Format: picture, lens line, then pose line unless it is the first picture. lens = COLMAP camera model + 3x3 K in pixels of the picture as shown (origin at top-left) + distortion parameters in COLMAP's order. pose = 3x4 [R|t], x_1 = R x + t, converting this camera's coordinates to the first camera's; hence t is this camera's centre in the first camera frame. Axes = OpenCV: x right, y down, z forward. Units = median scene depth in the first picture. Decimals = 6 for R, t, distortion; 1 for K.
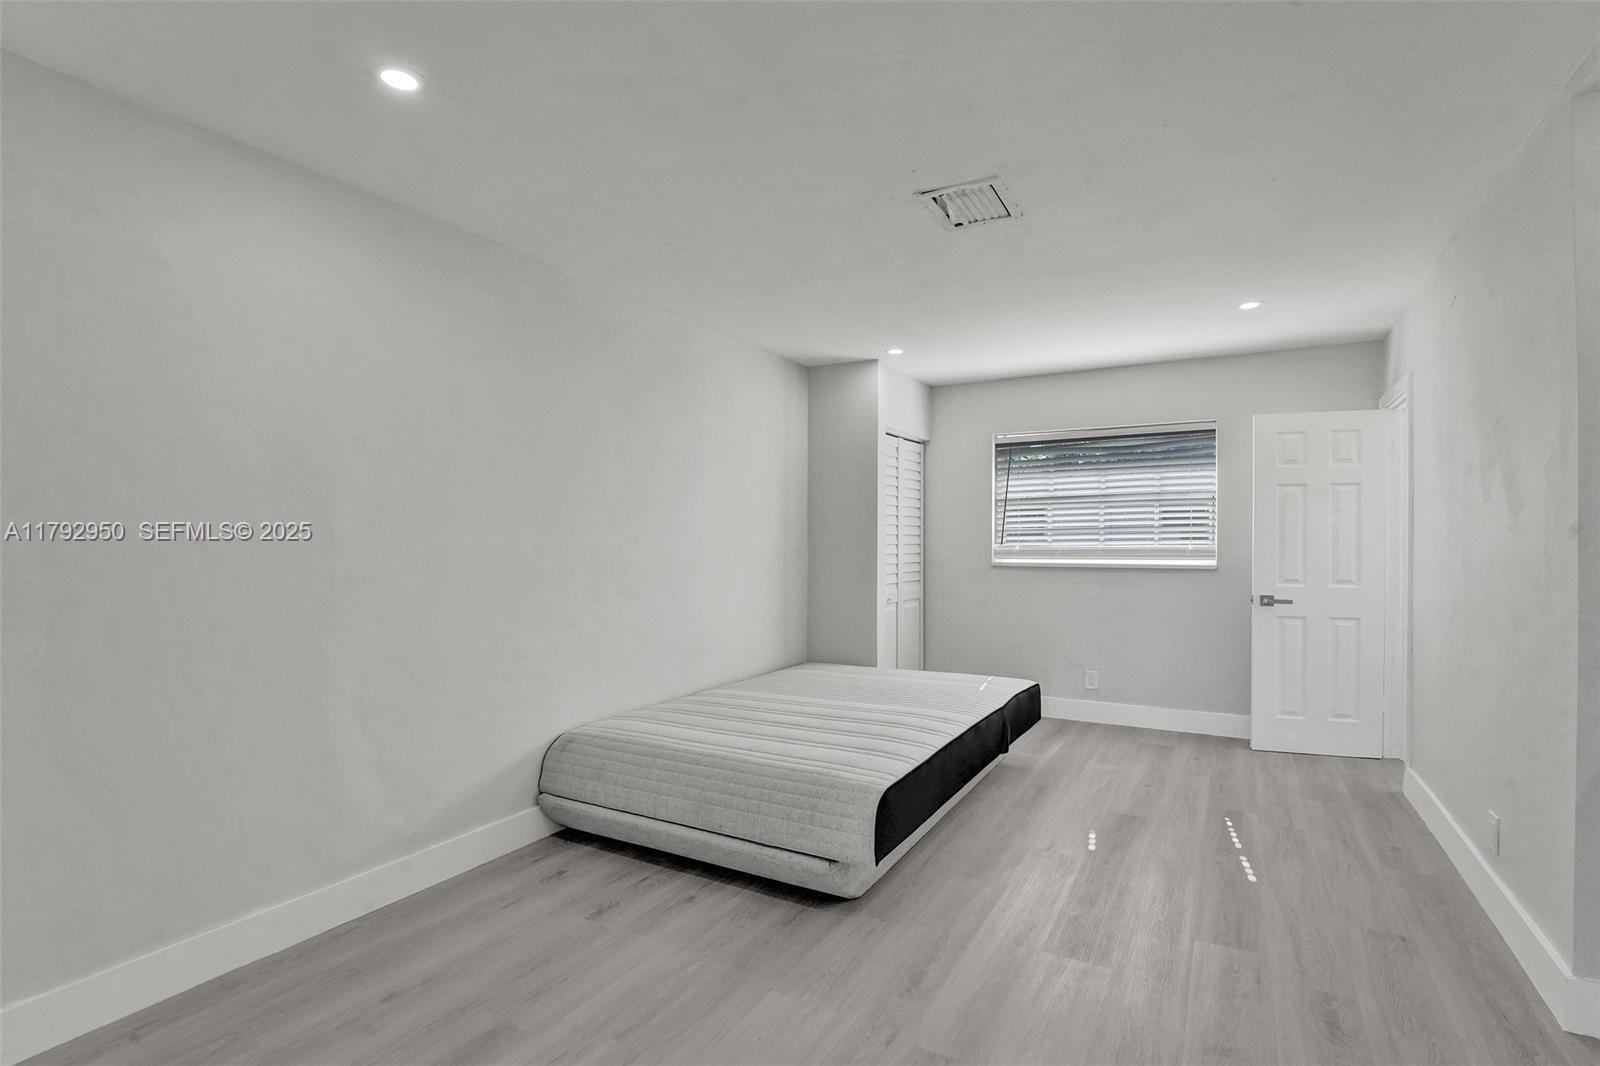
lens RADIAL K [[740.4, 0, 805.9], [0, 740.4, 544.8], [0, 0, 1]] dist [-0.026278, 0.001216]
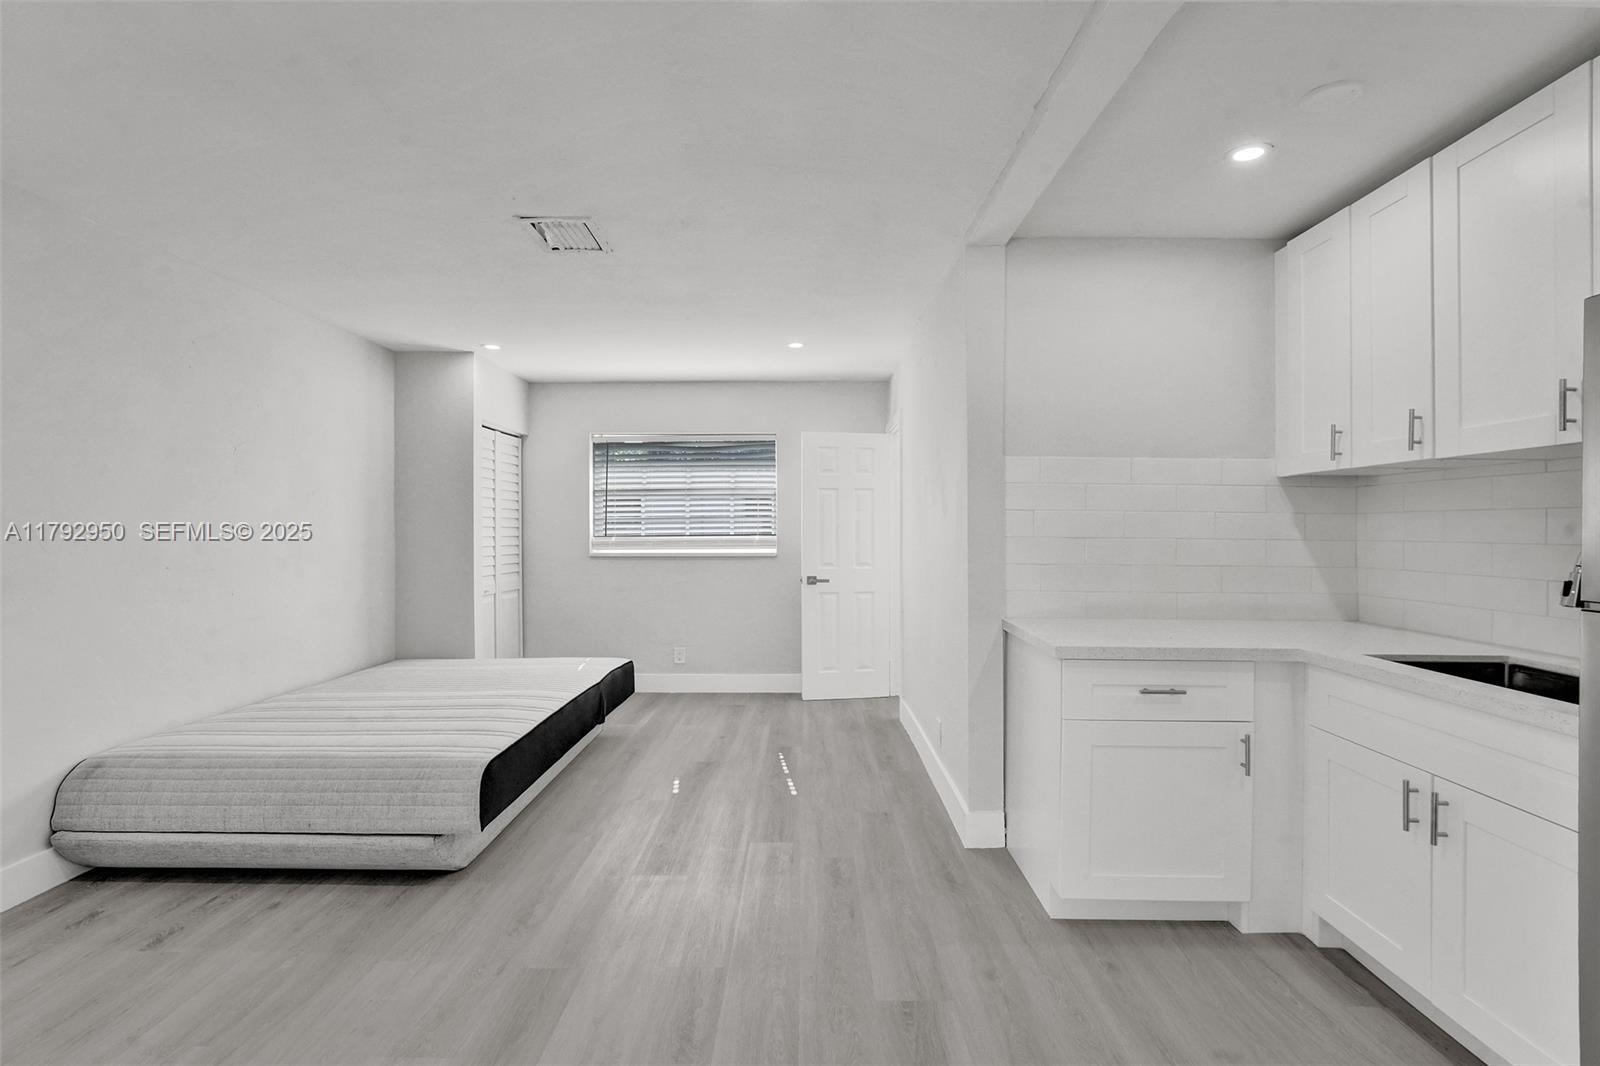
lens RADIAL K [[740.4, 0, 805.9], [0, 740.4, 544.8], [0, 0, 1]] dist [-0.026278, 0.001216]
pose [[0.864328, -0.008994, 0.502849, -0.024402], [0.004018, 0.999932, 0.010979, 0.002029], [-0.502913, -0.007469, 0.864305, -0.133019]]
